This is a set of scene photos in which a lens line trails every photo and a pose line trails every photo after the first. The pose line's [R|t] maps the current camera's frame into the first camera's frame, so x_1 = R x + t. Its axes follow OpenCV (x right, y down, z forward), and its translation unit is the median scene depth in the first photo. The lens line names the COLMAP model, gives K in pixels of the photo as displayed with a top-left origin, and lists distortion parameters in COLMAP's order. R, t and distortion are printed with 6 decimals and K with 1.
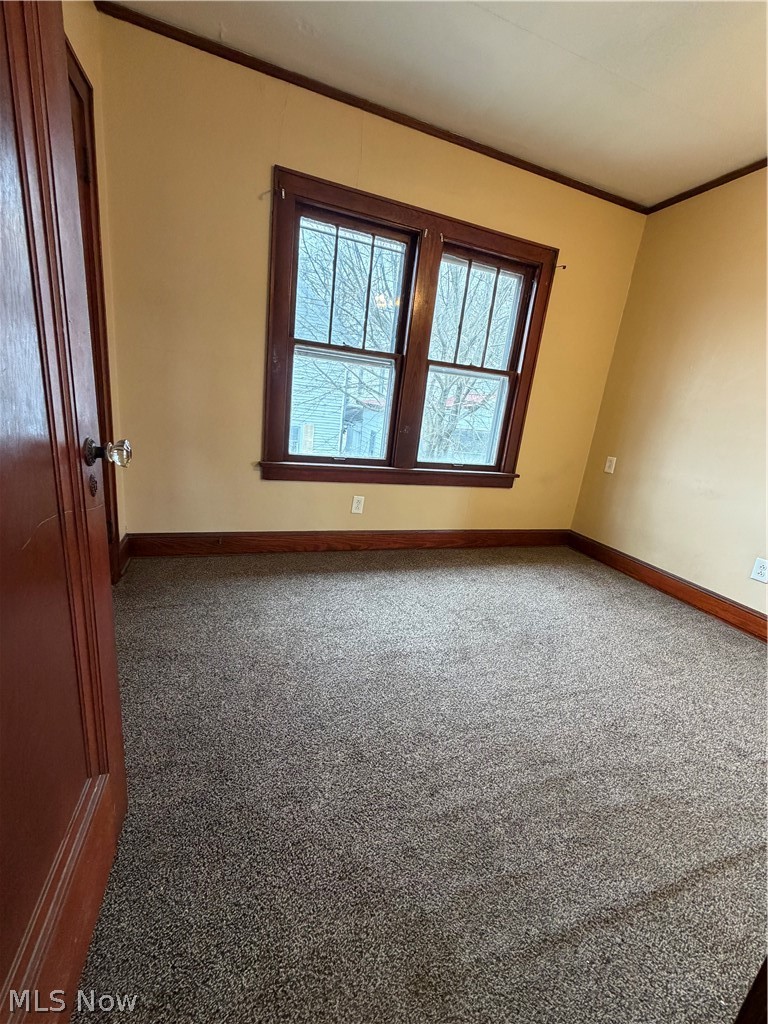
lens RADIAL K [[406.0, 0, 382.9], [0, 406.0, 508.2], [0, 0, 1]] dist [-0.001336, 0.000697]
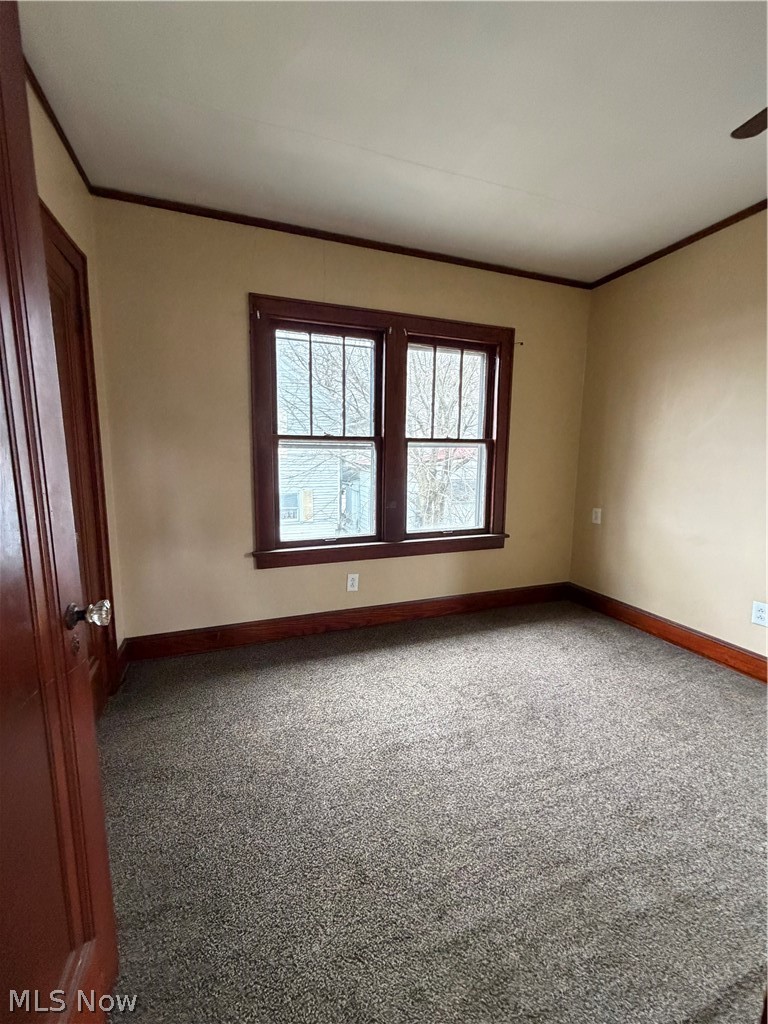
lens RADIAL K [[406.0, 0, 382.9], [0, 406.0, 508.2], [0, 0, 1]] dist [-0.001336, 0.000697]
pose [[0.994916, -0.100597, -0.004832, 0.046804], [0.099127, 0.986600, -0.129594, -0.066723], [0.017804, 0.128456, 0.991555, -0.033341]]
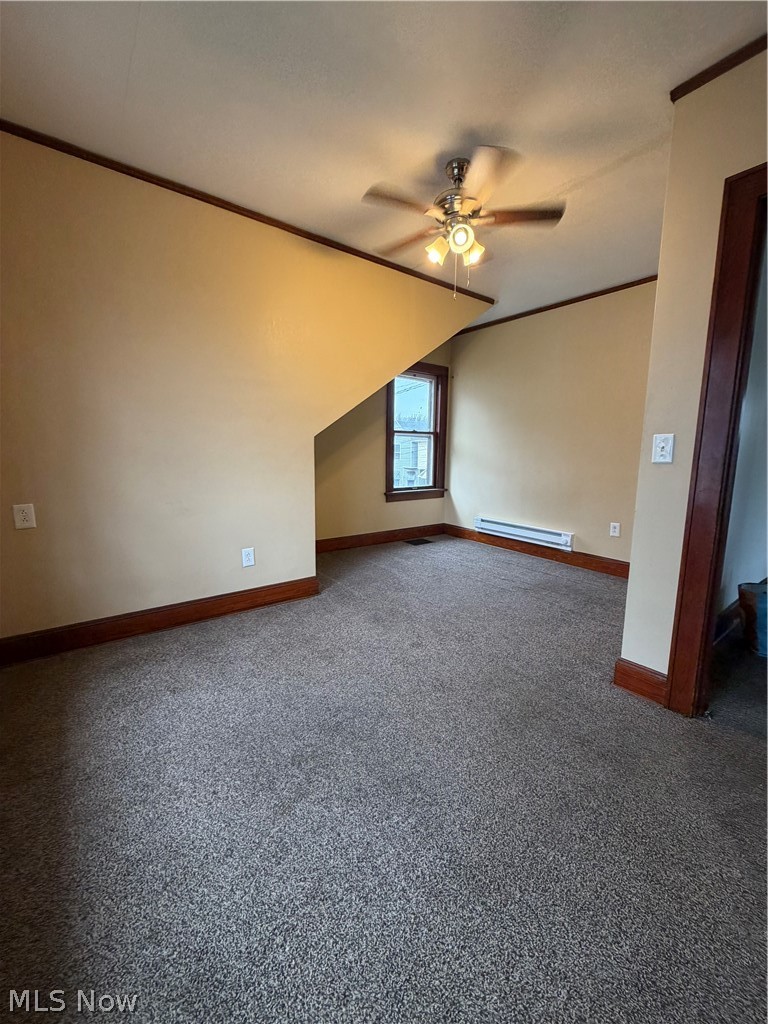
lens RADIAL K [[406.0, 0, 382.9], [0, 406.0, 508.2], [0, 0, 1]] dist [-0.001336, 0.000697]
pose [[-0.297877, -0.245736, 0.922433, -0.299366], [0.206056, 0.926967, 0.313485, -0.296424], [-0.932100, 0.283452, -0.225487, 0.878784]]
